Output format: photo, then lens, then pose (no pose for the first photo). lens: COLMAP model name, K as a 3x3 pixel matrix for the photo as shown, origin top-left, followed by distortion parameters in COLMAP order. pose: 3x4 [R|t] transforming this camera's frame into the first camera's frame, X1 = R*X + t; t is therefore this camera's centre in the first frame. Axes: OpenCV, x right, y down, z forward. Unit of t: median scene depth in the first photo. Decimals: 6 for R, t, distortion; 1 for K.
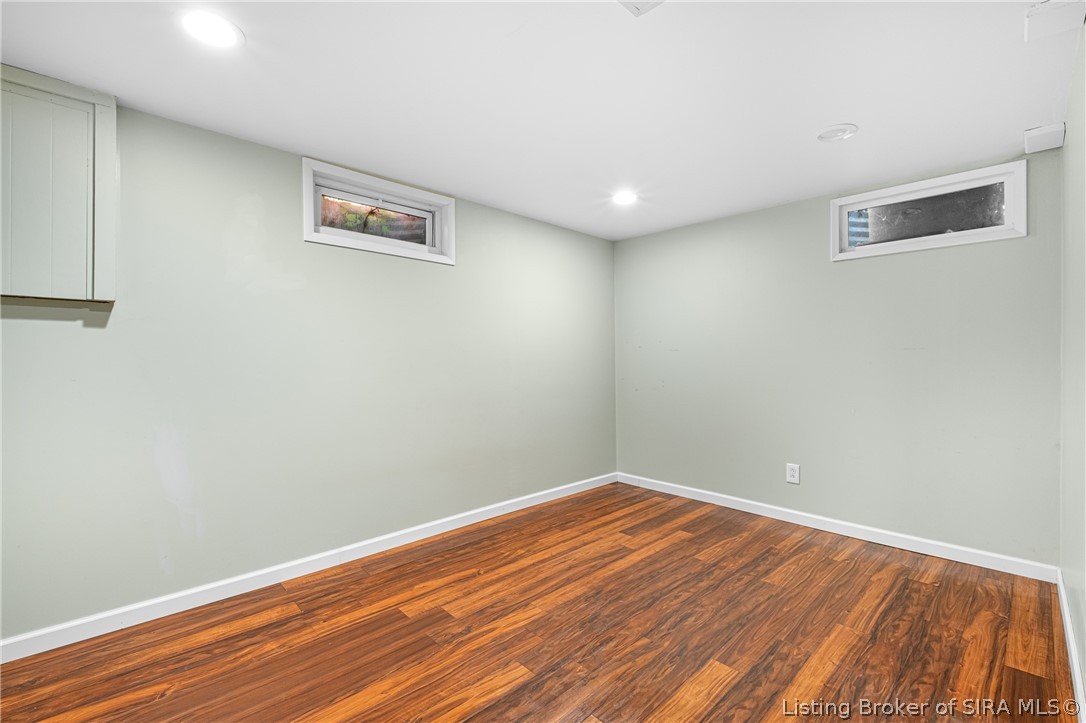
lens RADIAL K [[470.5, 0, 540.8], [0, 470.5, 365.1], [0, 0, 1]] dist [0.003510, -0.003390]
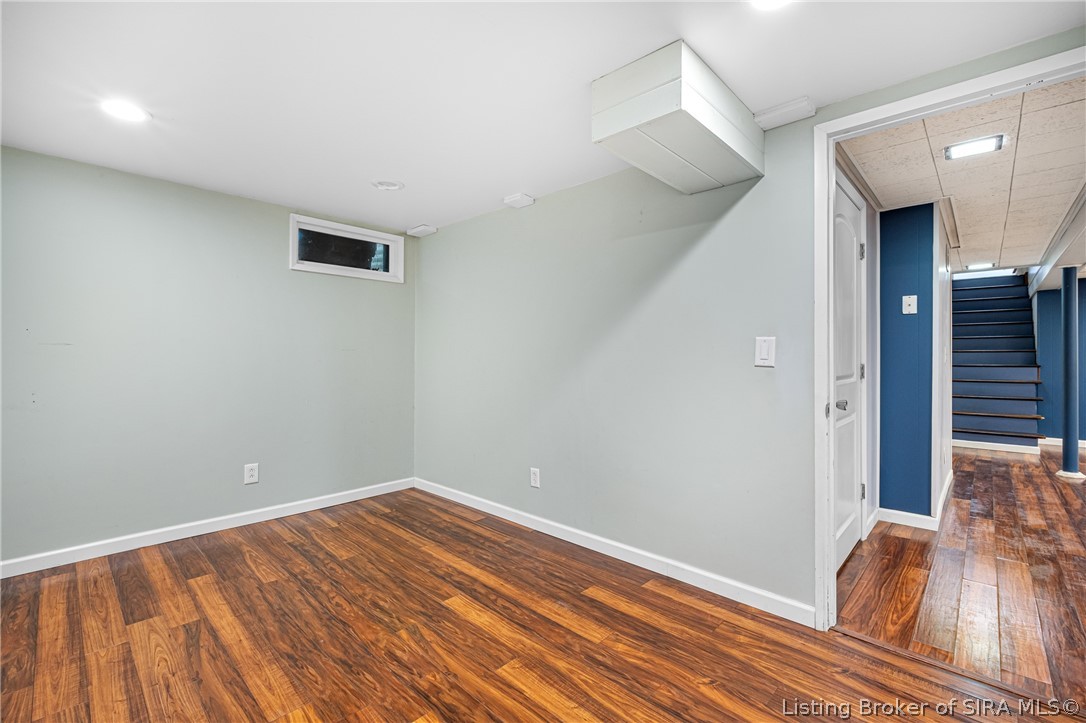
lens RADIAL K [[470.5, 0, 541.3], [0, 470.5, 363.2], [0, 0, 1]] dist [0.003510, -0.003390]
pose [[-0.037122, -0.012714, 0.999230, -0.601175], [0.016478, 0.999775, 0.013333, -0.005434], [-0.999175, 0.016961, -0.036904, 0.544111]]
